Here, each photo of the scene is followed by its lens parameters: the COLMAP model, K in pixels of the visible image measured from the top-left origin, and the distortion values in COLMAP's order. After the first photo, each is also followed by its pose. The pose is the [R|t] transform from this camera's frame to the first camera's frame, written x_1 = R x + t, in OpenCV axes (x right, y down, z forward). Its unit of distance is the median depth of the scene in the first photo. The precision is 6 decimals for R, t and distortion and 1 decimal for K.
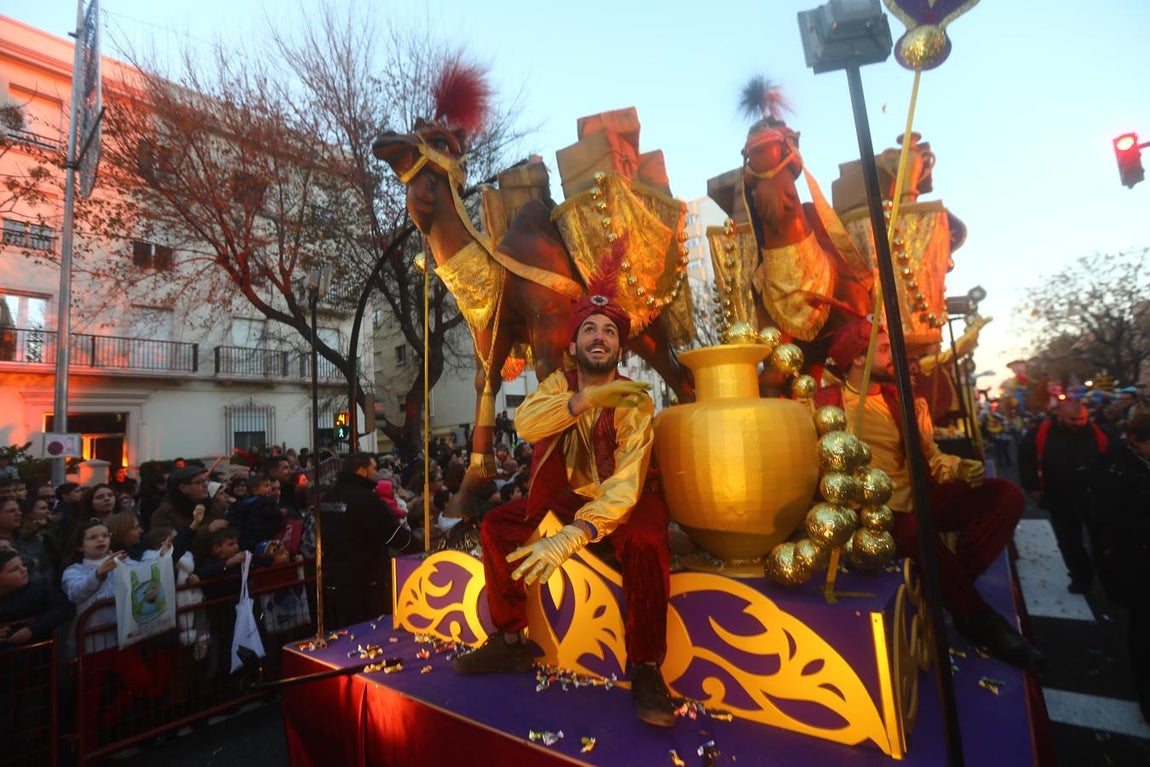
lens RADIAL K [[540.0, 0, 578.6], [0, 540.0, 371.2], [0, 0, 1]] dist [-0.038205, 0.011616]
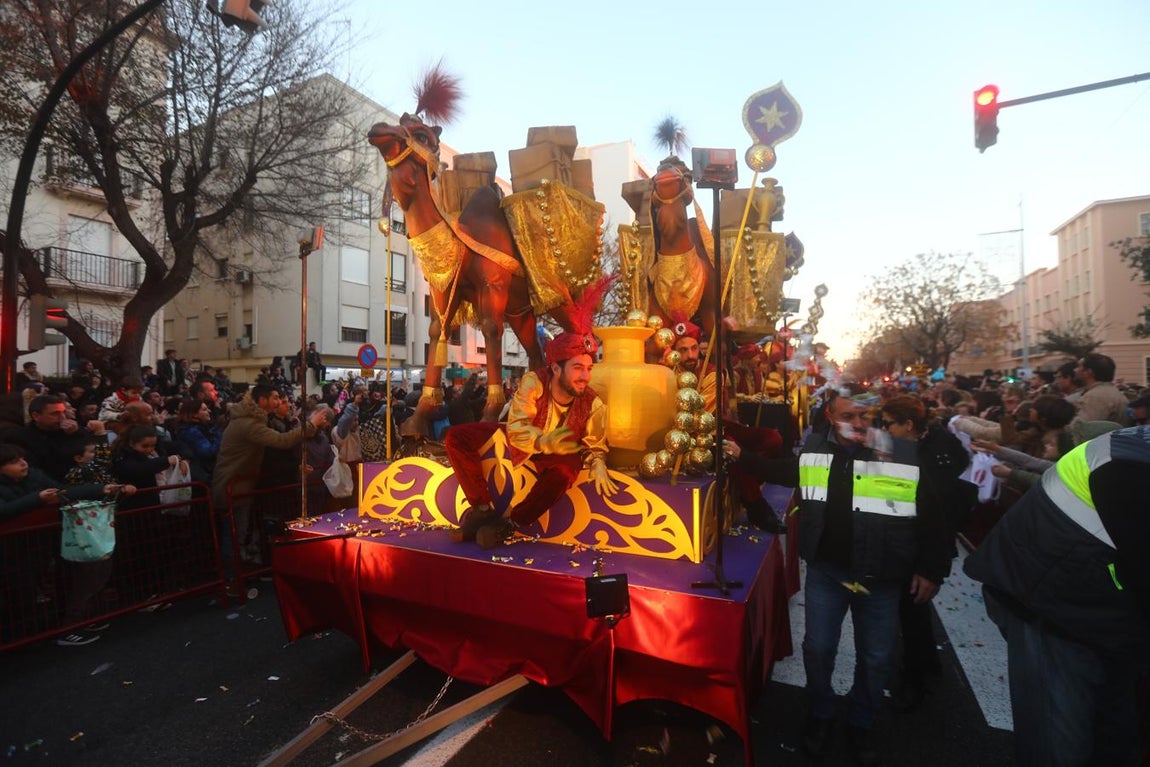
lens RADIAL K [[540.0, 0, 578.6], [0, 540.0, 371.2], [0, 0, 1]] dist [-0.038205, 0.011616]
pose [[0.974506, 0.074331, 0.211693, -0.127371], [-0.095491, 0.991212, 0.091539, -0.037835], [-0.203028, -0.109420, 0.973040, -0.339034]]
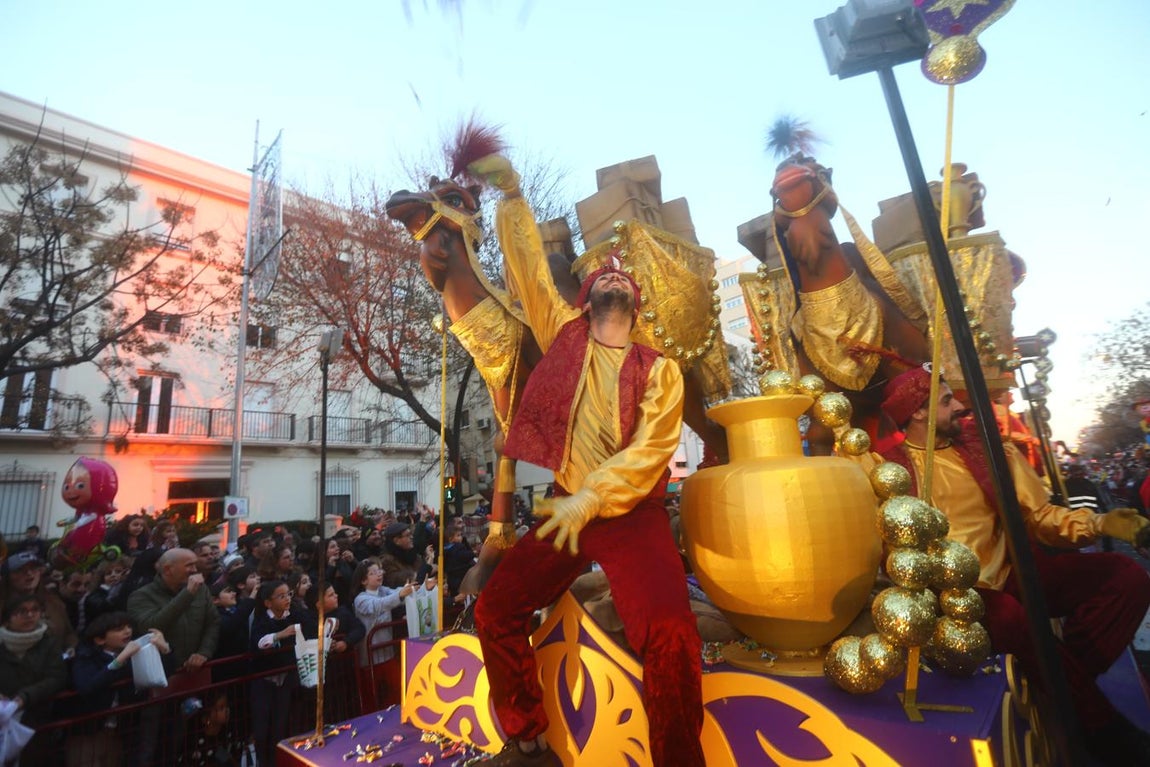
lens RADIAL K [[510.6, 0, 588.8], [0, 510.6, 380.6], [0, 0, 1]] dist [-0.018545, 0.000606]
pose [[0.995284, -0.032064, -0.091556, 0.062215], [0.022693, 0.994564, -0.101620, 0.004308], [0.094317, 0.099063, 0.990601, 0.131695]]
